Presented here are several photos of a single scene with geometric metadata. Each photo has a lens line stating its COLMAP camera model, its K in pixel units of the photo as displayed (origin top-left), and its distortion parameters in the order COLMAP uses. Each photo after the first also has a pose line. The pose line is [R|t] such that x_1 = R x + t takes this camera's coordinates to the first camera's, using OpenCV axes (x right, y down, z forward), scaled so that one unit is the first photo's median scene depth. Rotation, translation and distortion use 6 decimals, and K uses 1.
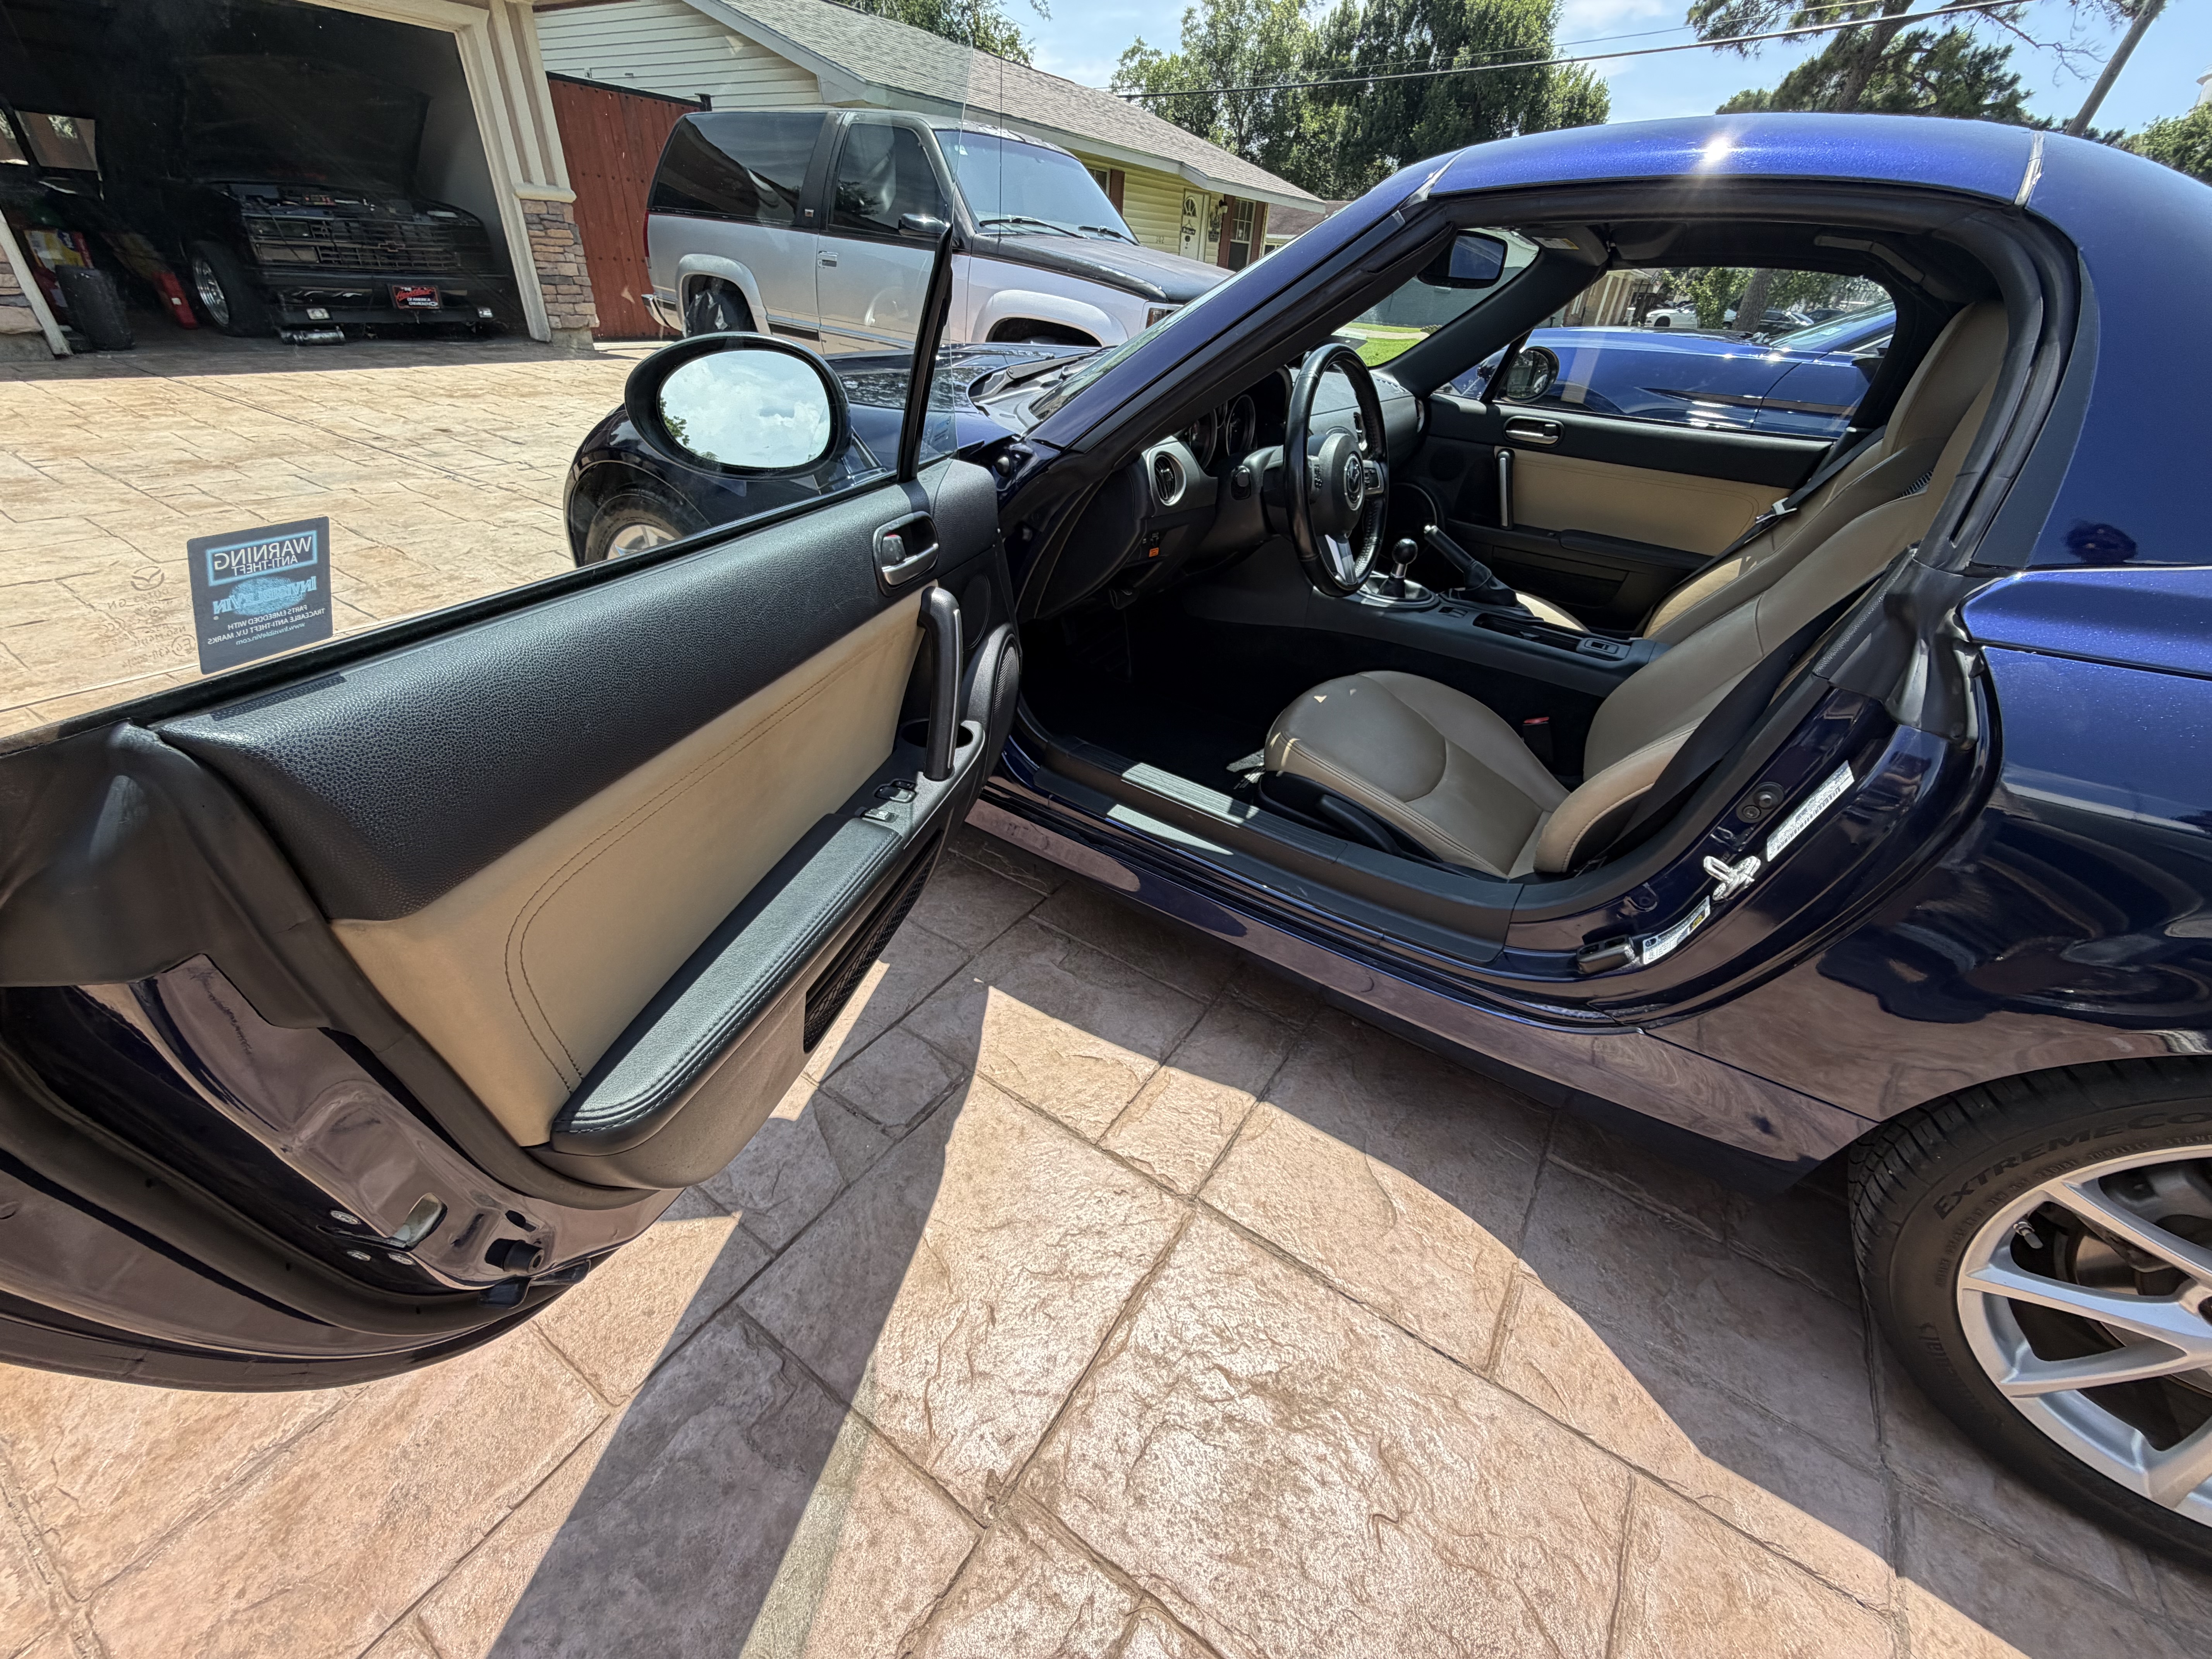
lens RADIAL K [[887.7, 0, 1114.5], [0, 887.7, 841.5], [0, 0, 1]] dist [0.007915, 0.000598]
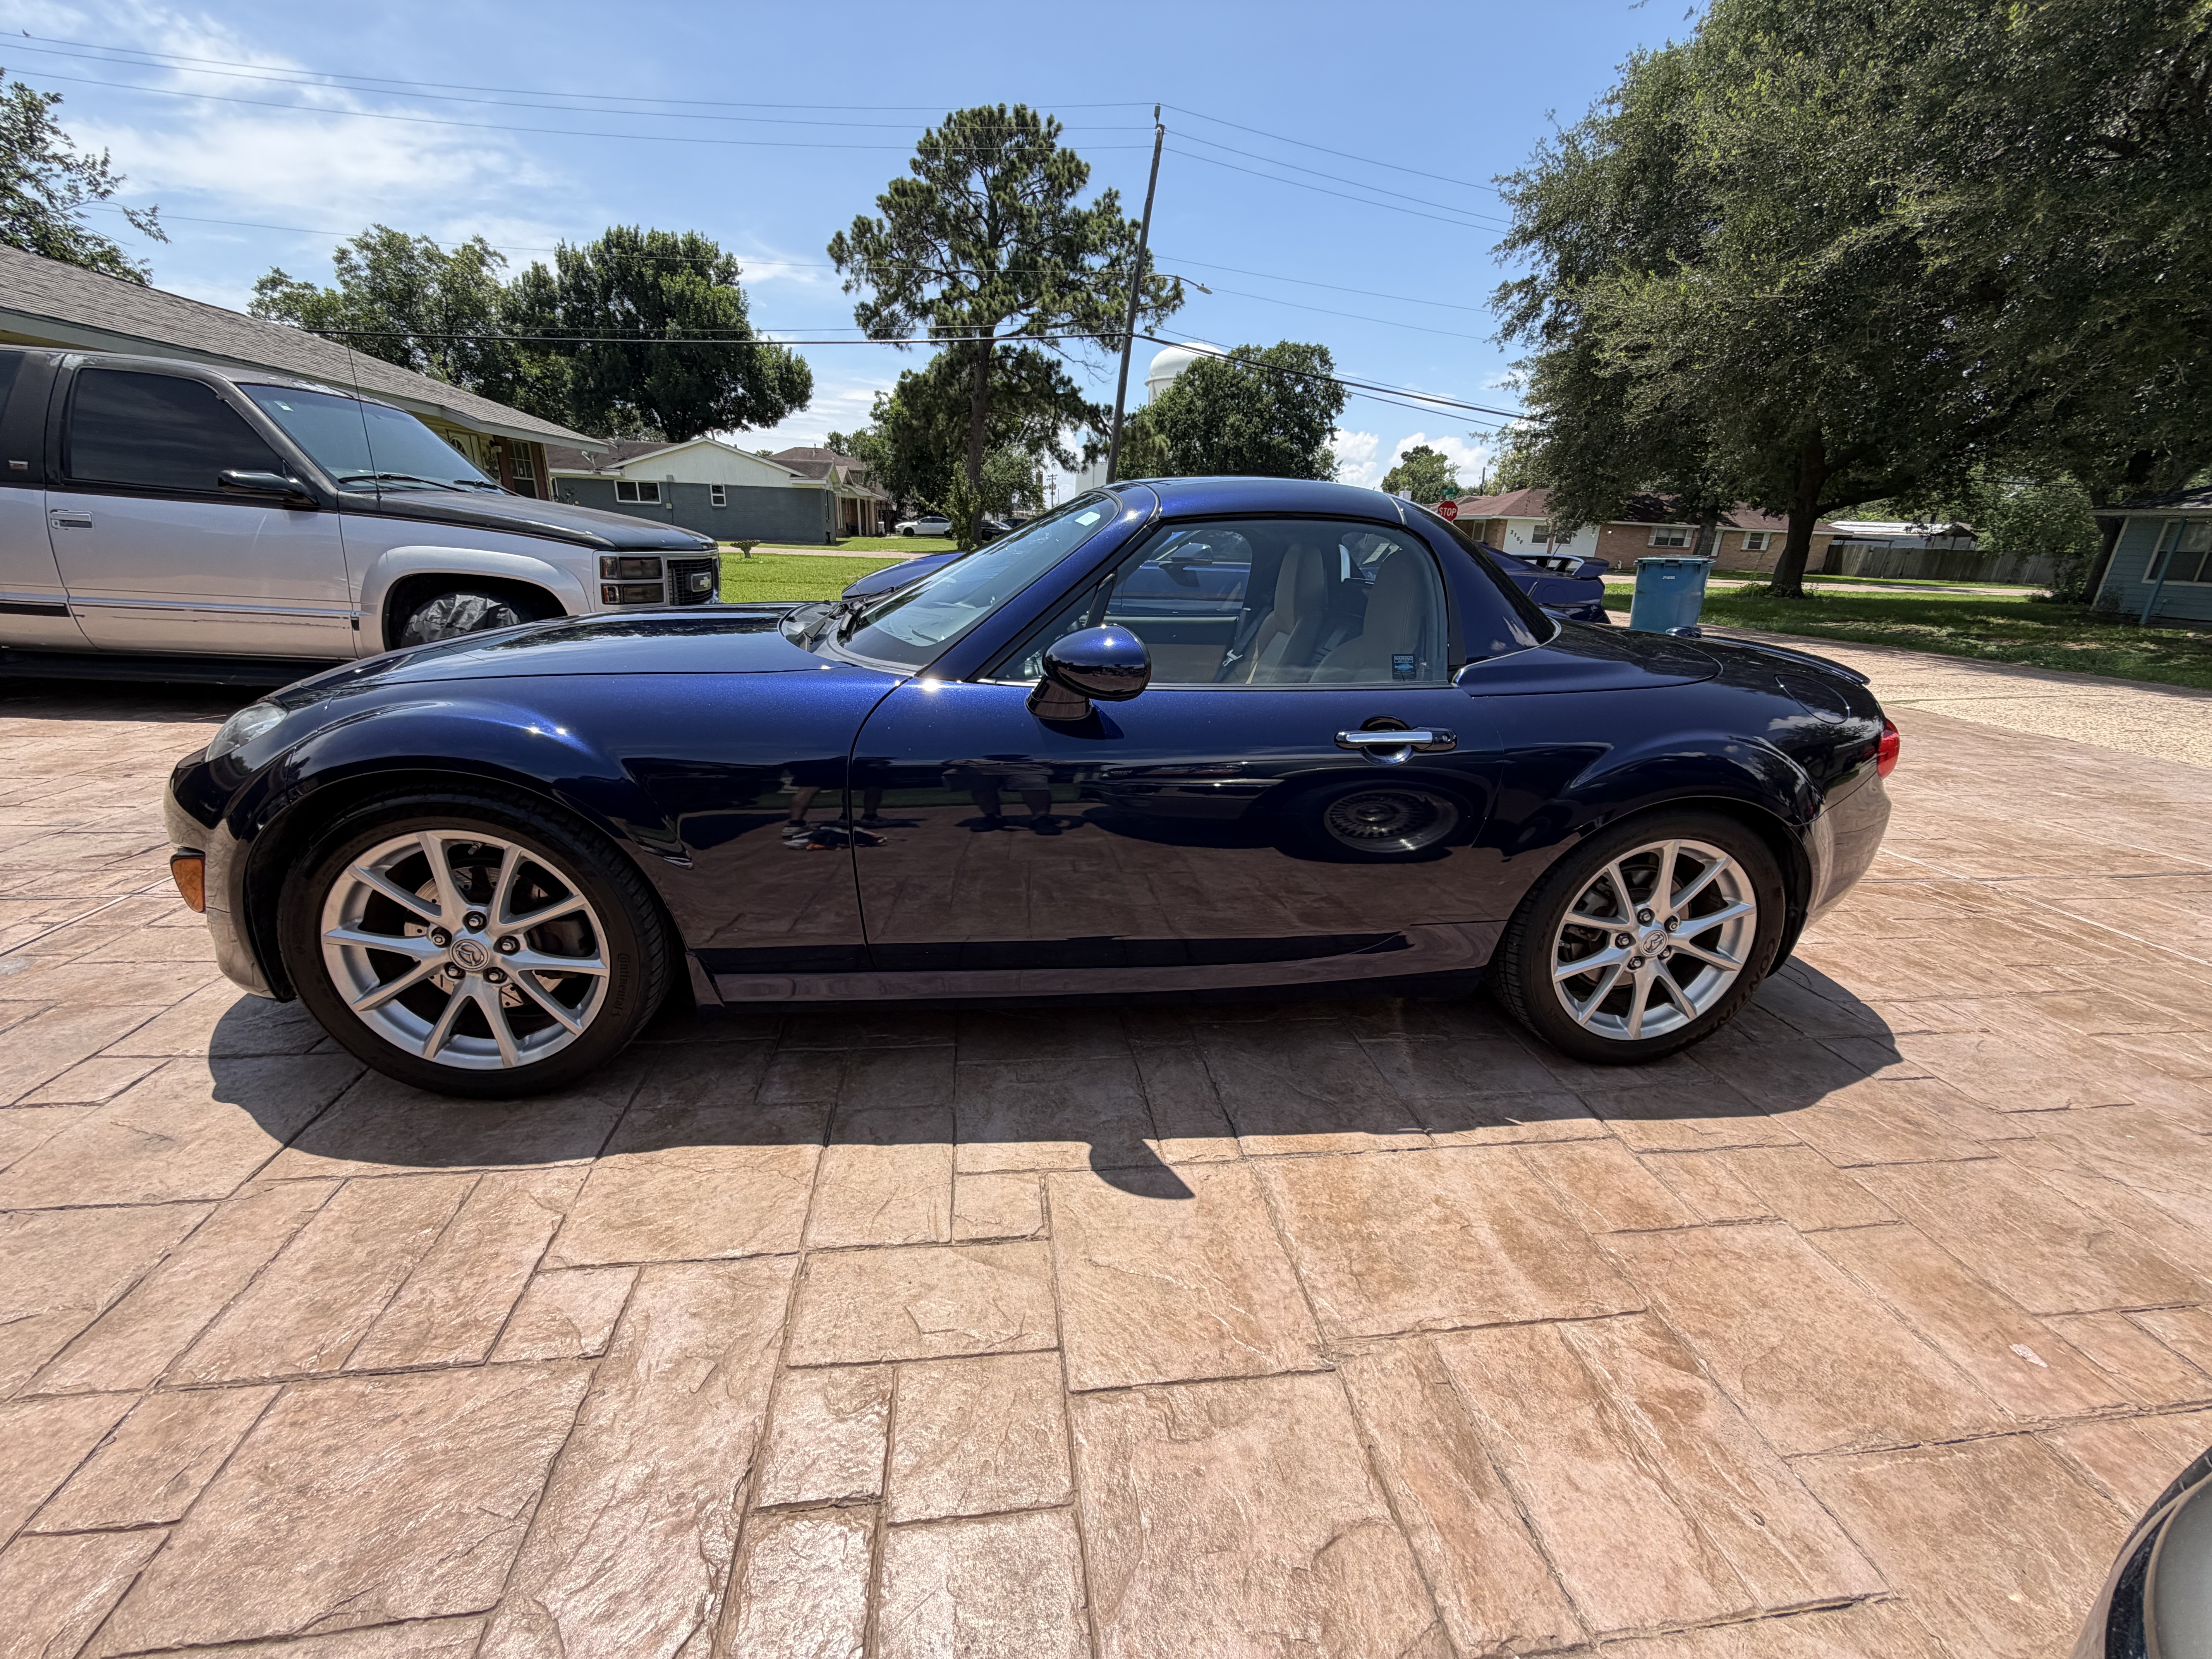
lens RADIAL K [[887.7, 0, 1114.5], [0, 887.7, 841.5], [0, 0, 1]] dist [0.007915, 0.000598]
pose [[0.756421, -0.253320, 0.603039, -0.137658], [0.367173, 0.927441, -0.070970, -0.005148], [-0.541305, 0.275102, 0.794549, -0.025084]]
